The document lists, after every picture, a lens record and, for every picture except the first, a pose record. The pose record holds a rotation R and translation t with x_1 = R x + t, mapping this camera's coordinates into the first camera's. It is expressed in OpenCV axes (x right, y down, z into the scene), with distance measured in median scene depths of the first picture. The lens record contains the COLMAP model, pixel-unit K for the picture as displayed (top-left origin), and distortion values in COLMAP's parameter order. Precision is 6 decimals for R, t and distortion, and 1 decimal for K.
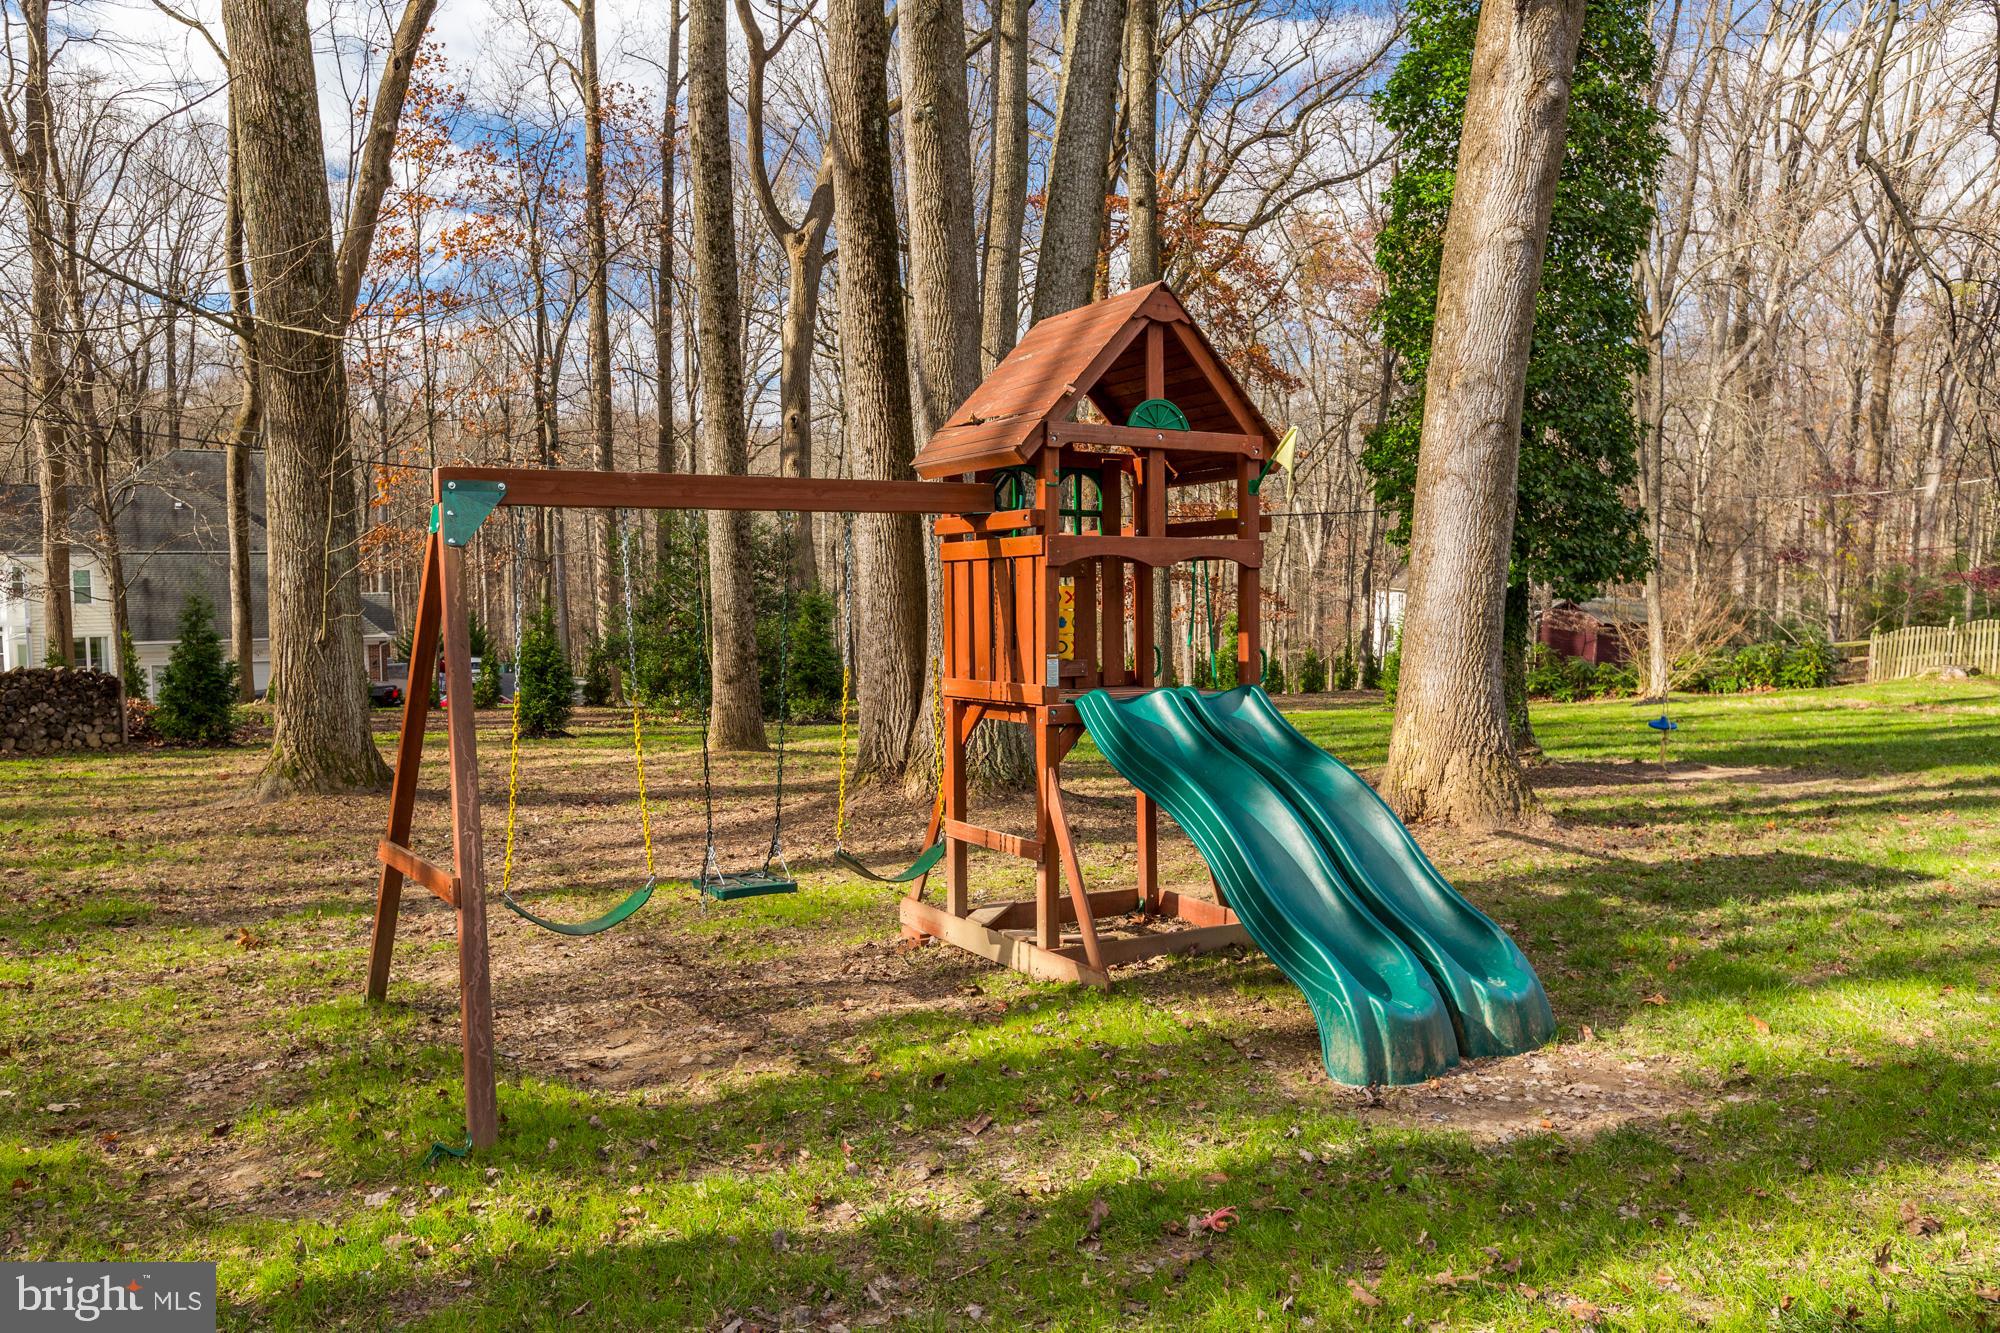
lens RADIAL K [[1434.8, 0, 985.0], [0, 1434.8, 667.8], [0, 0, 1]] dist [-0.013882, -0.001033]
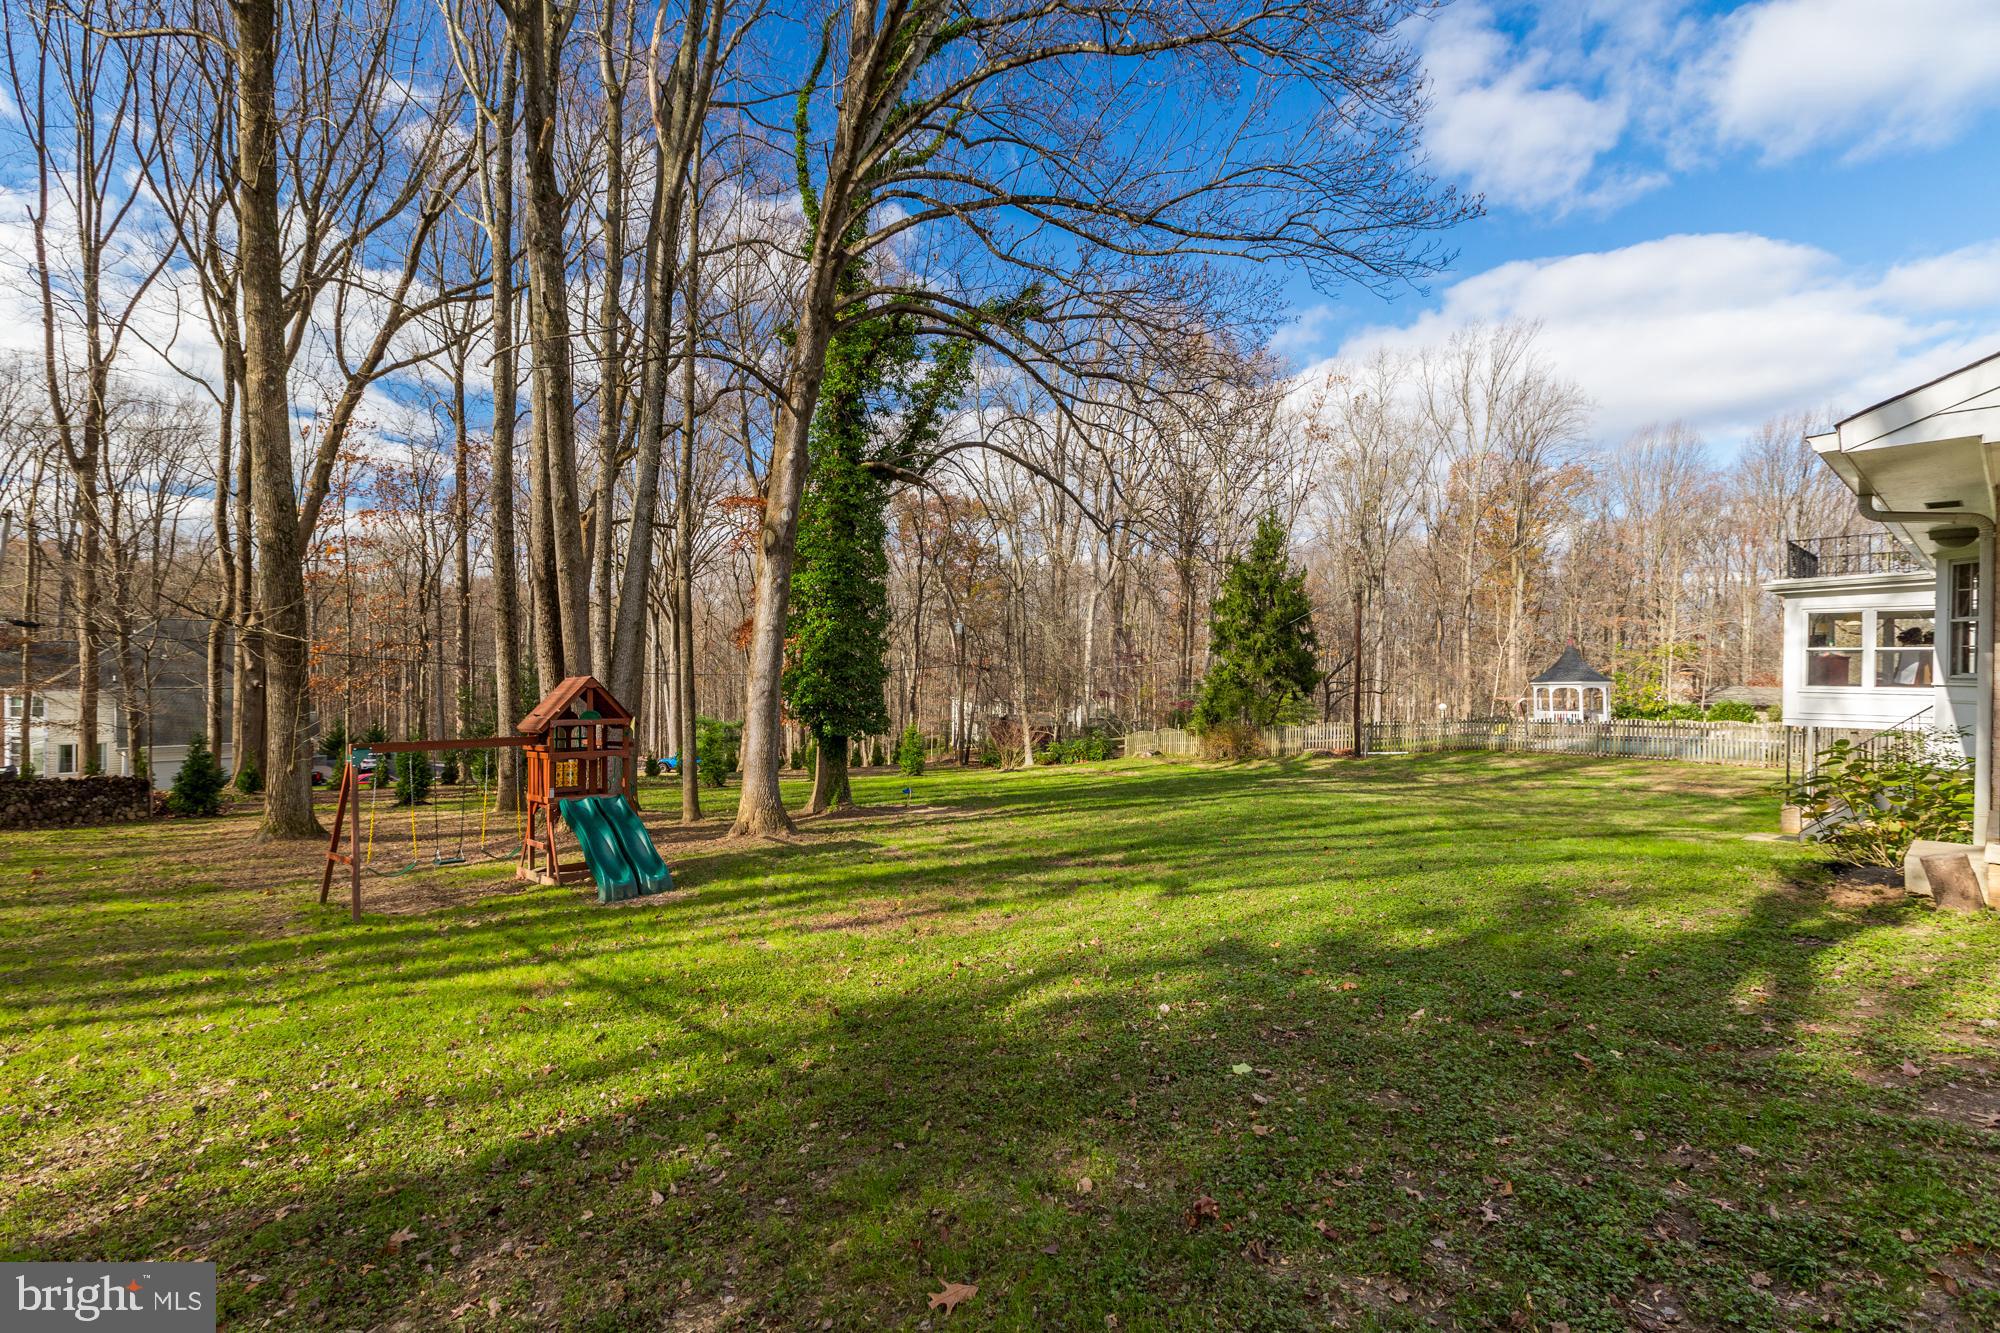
lens RADIAL K [[908.0, 0, 942.9], [0, 908.0, 664.8], [0, 0, 1]] dist [0.000175, -0.001689]
pose [[0.977428, 0.002012, 0.211261, 0.134172], [0.015824, 0.996449, -0.082698, -0.029034], [-0.210677, 0.084174, 0.973925, -0.353065]]
